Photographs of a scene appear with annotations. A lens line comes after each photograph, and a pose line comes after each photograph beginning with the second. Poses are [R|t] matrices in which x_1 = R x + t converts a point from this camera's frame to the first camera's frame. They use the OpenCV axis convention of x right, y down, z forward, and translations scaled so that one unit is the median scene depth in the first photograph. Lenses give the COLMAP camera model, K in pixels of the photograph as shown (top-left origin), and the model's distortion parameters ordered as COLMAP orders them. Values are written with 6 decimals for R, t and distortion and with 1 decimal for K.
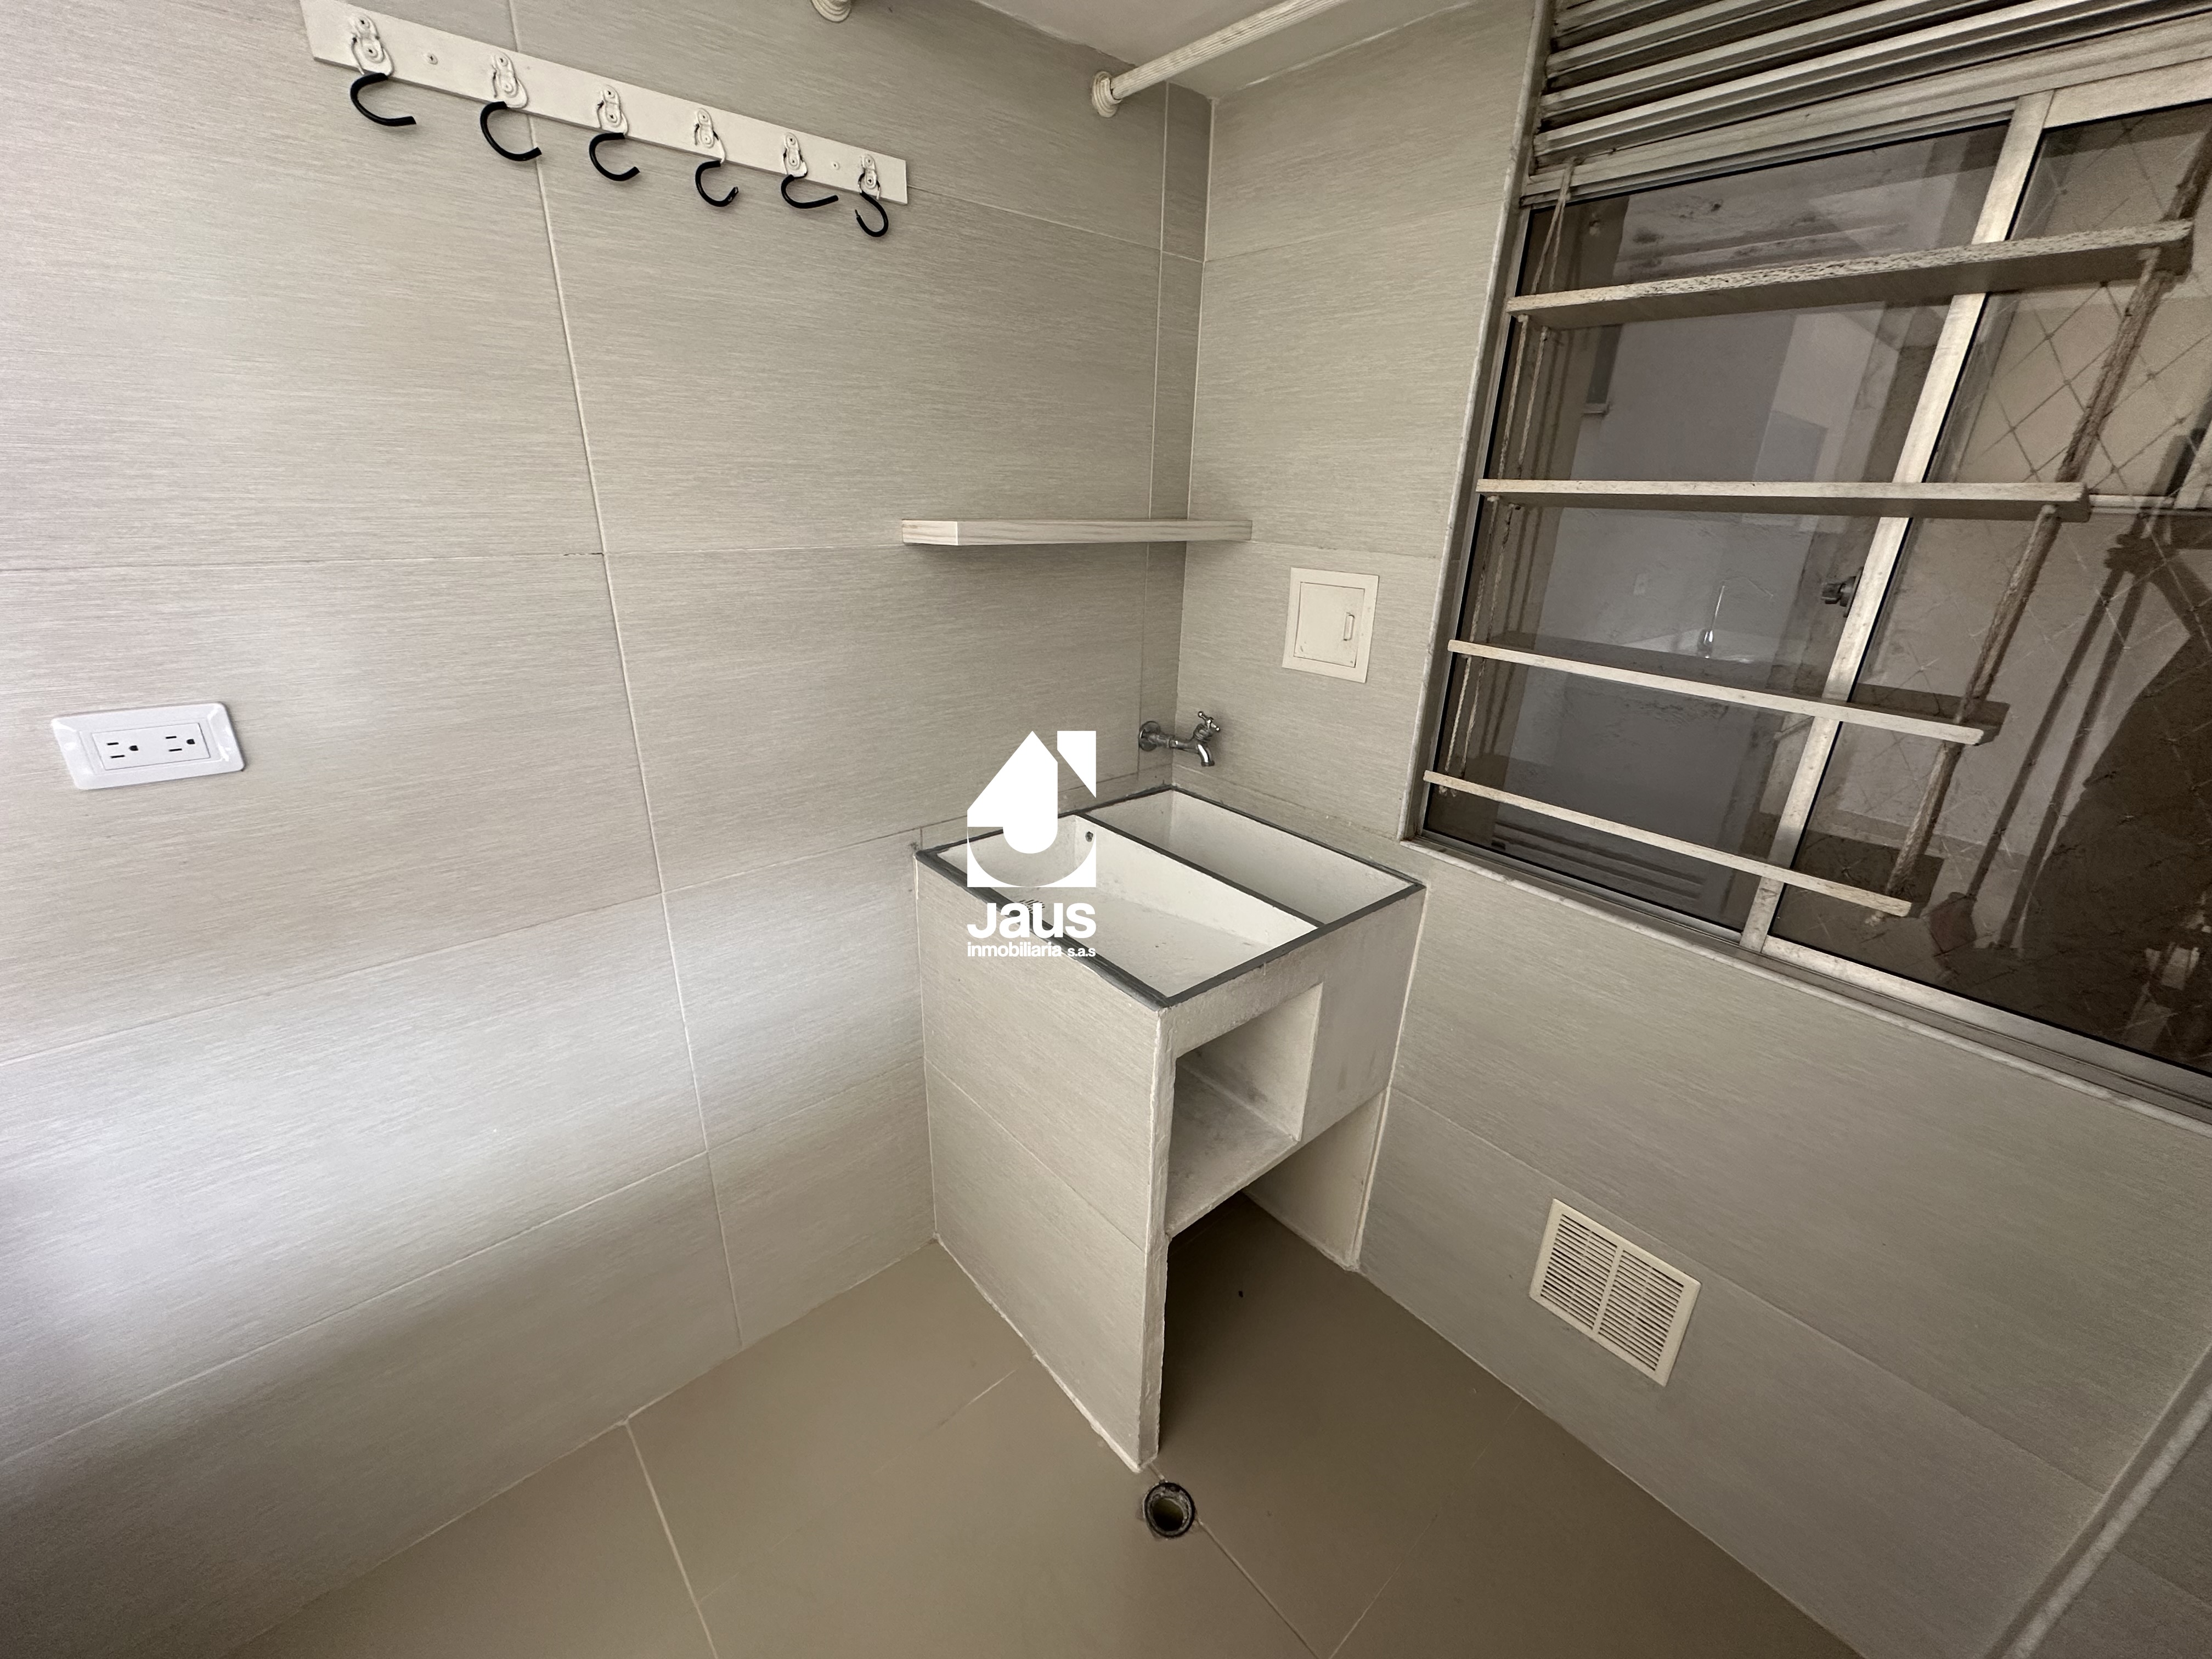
lens RADIAL K [[882.4, 0, 1105.9], [0, 882.4, 825.4], [0, 0, 1]] dist [-0.003488, 0.000653]
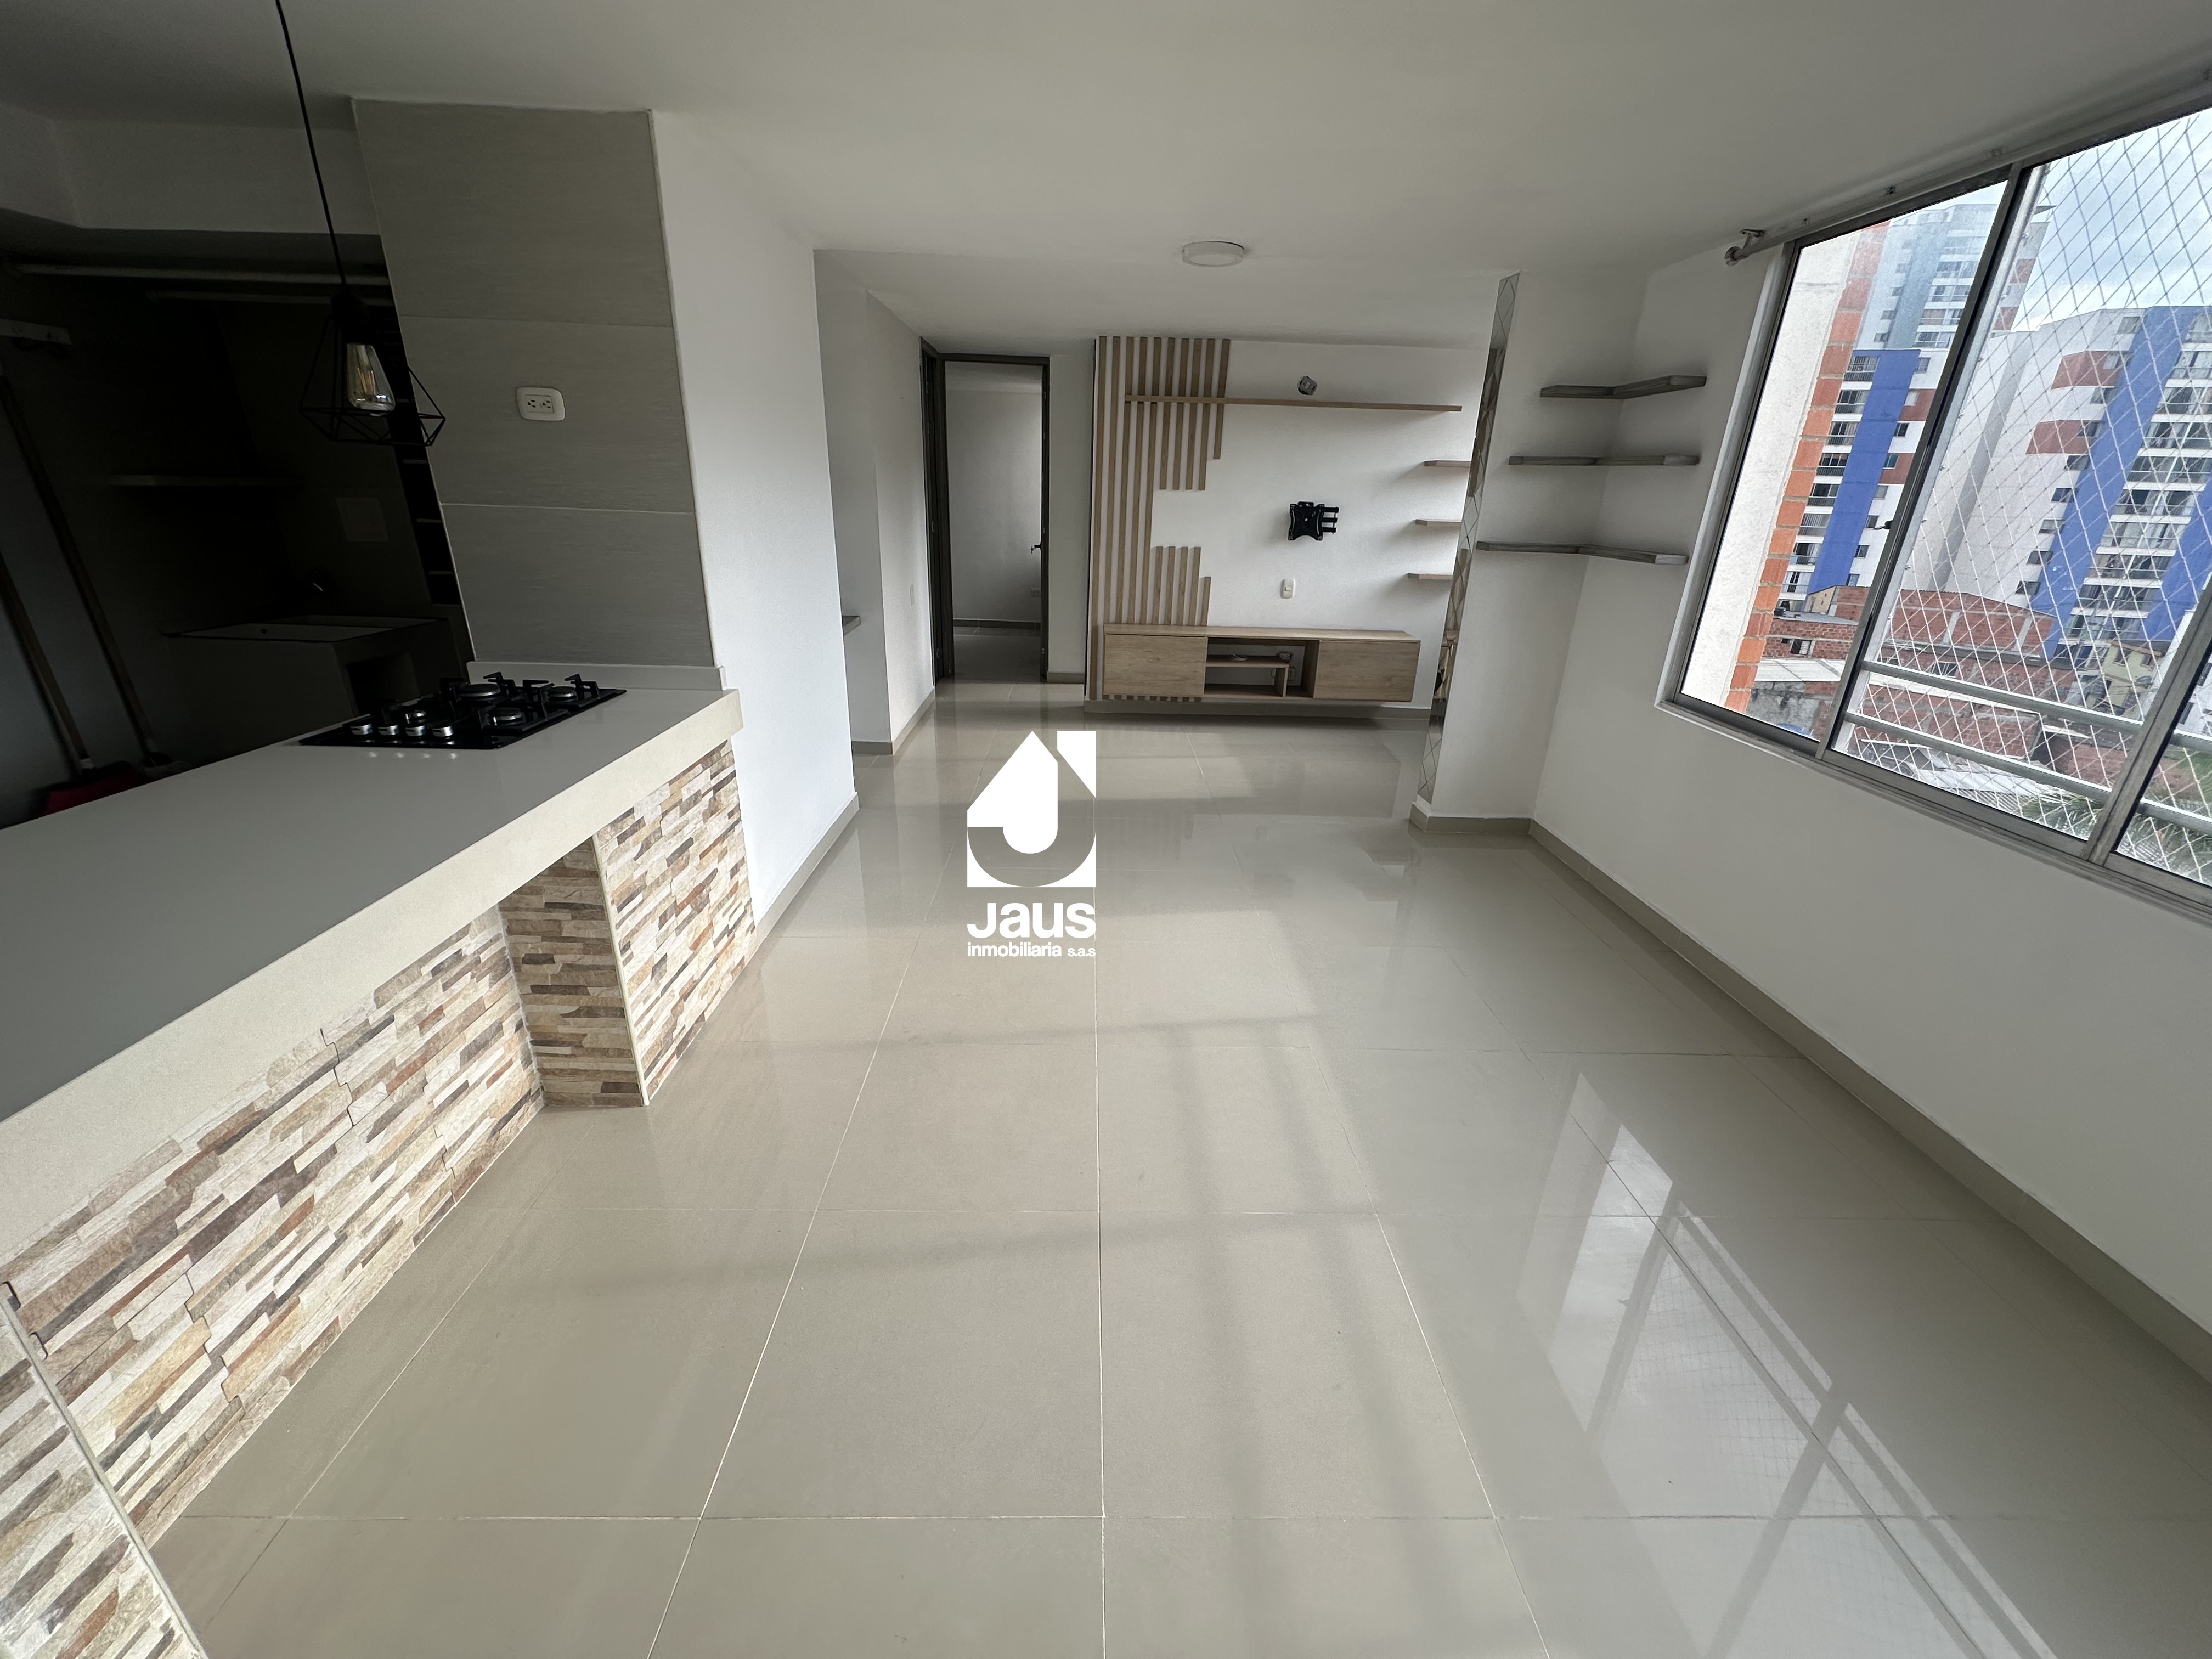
lens RADIAL K [[882.4, 0, 1105.9], [0, 882.4, 825.4], [0, 0, 1]] dist [-0.003488, 0.000653]
pose [[0.648789, -0.285089, 0.705547, -0.384691], [0.265978, 0.953647, 0.140756, 0.820940], [-0.712971, 0.096339, 0.694544, -2.173428]]
